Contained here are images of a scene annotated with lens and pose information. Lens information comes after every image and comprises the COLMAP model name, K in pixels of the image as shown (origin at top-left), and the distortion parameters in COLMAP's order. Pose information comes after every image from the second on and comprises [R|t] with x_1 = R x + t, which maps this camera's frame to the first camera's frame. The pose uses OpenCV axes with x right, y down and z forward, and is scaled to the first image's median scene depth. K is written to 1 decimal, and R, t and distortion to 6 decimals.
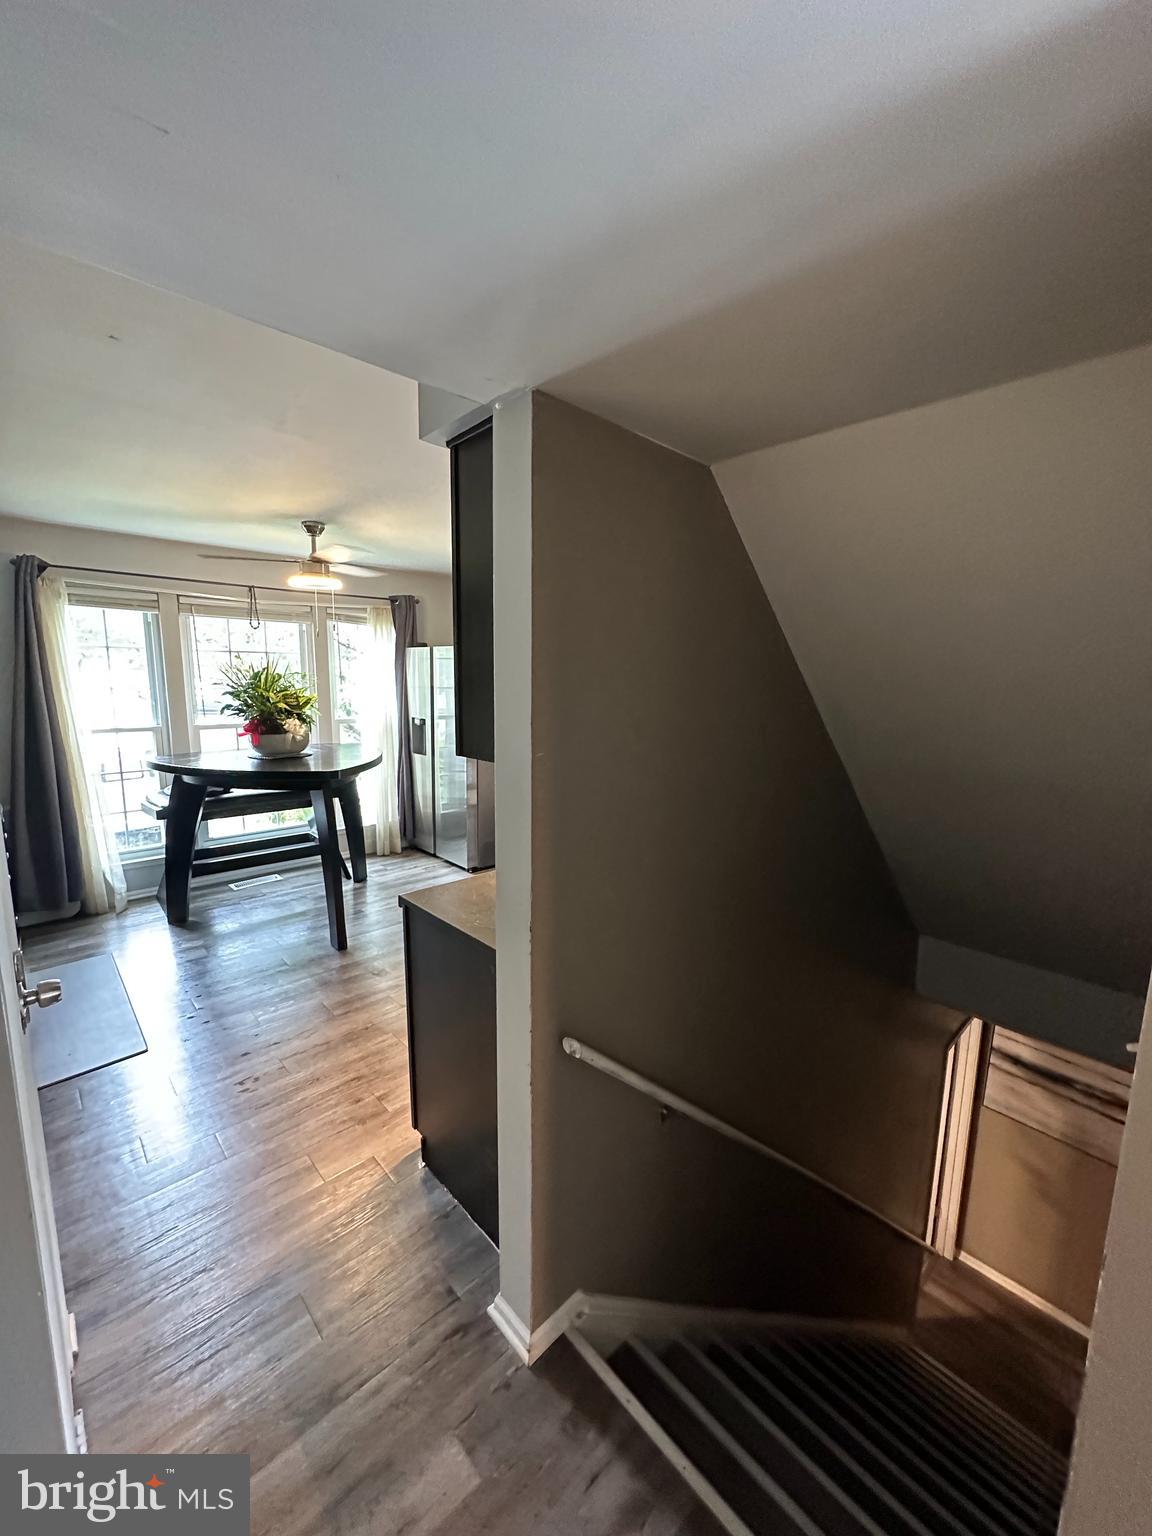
lens RADIAL K [[615.0, 0, 577.4], [0, 615.0, 763.3], [0, 0, 1]] dist [-0.000522, 0.001011]
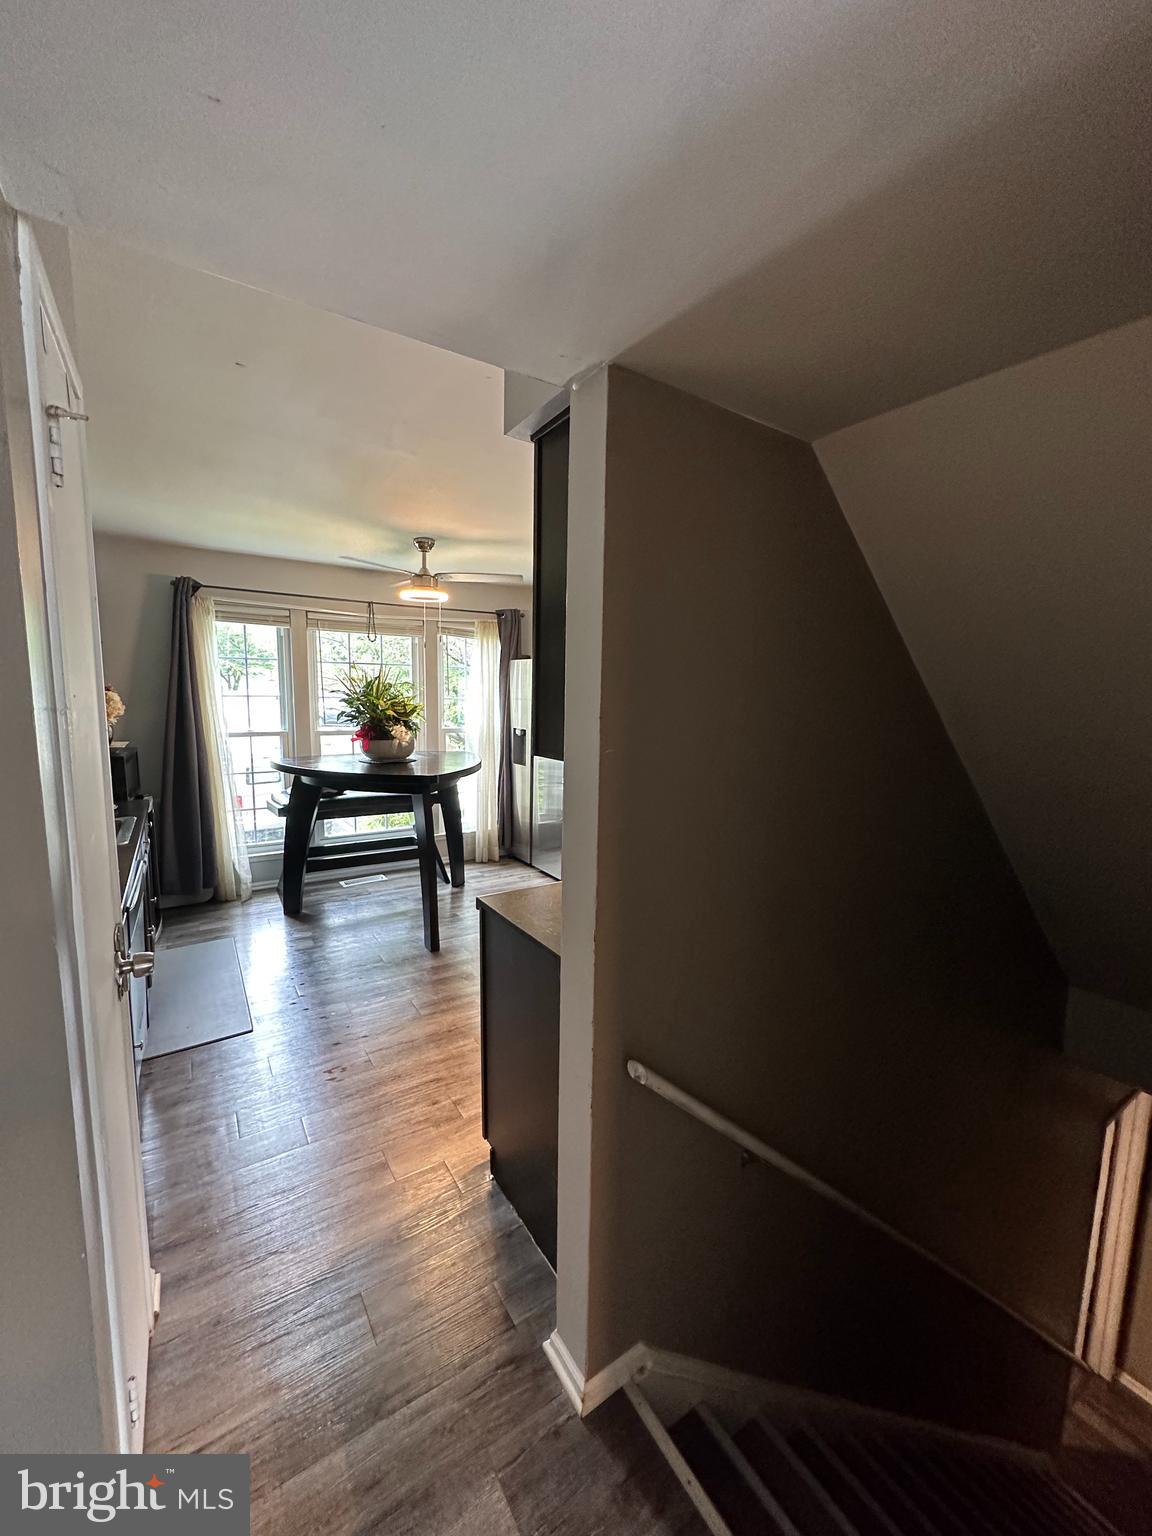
lens RADIAL K [[615.0, 0, 577.1], [0, 615.0, 764.3], [0, 0, 1]] dist [-0.000522, 0.001011]
pose [[0.984538, 0.025839, -0.173258, 0.017523], [-0.030533, 0.999234, -0.024477, 0.009813], [0.172492, 0.029388, 0.984572, 0.023183]]
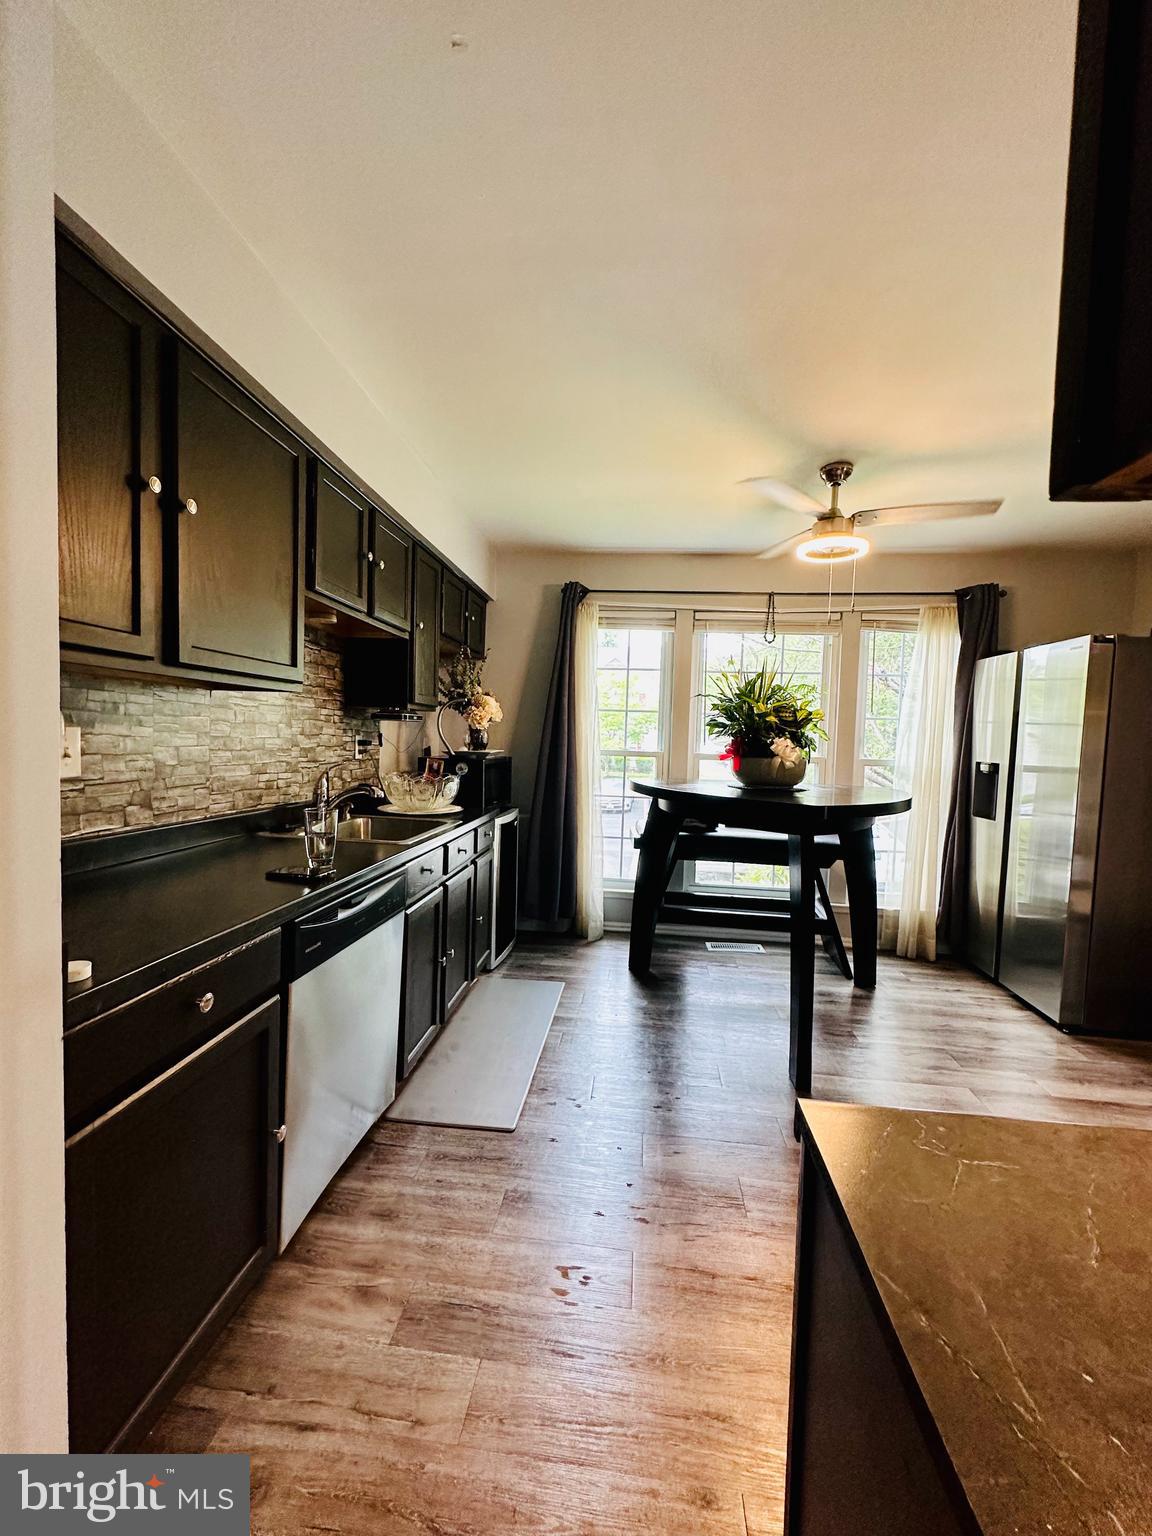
lens RADIAL K [[615.0, 0, 579.1], [0, 615.0, 768.5], [0, 0, 1]] dist [-0.000522, 0.001011]
pose [[0.652452, 0.045192, -0.756481, -0.062638], [-0.134135, 0.989346, -0.056586, 0.038513], [0.745864, 0.138390, 0.651563, 0.337949]]
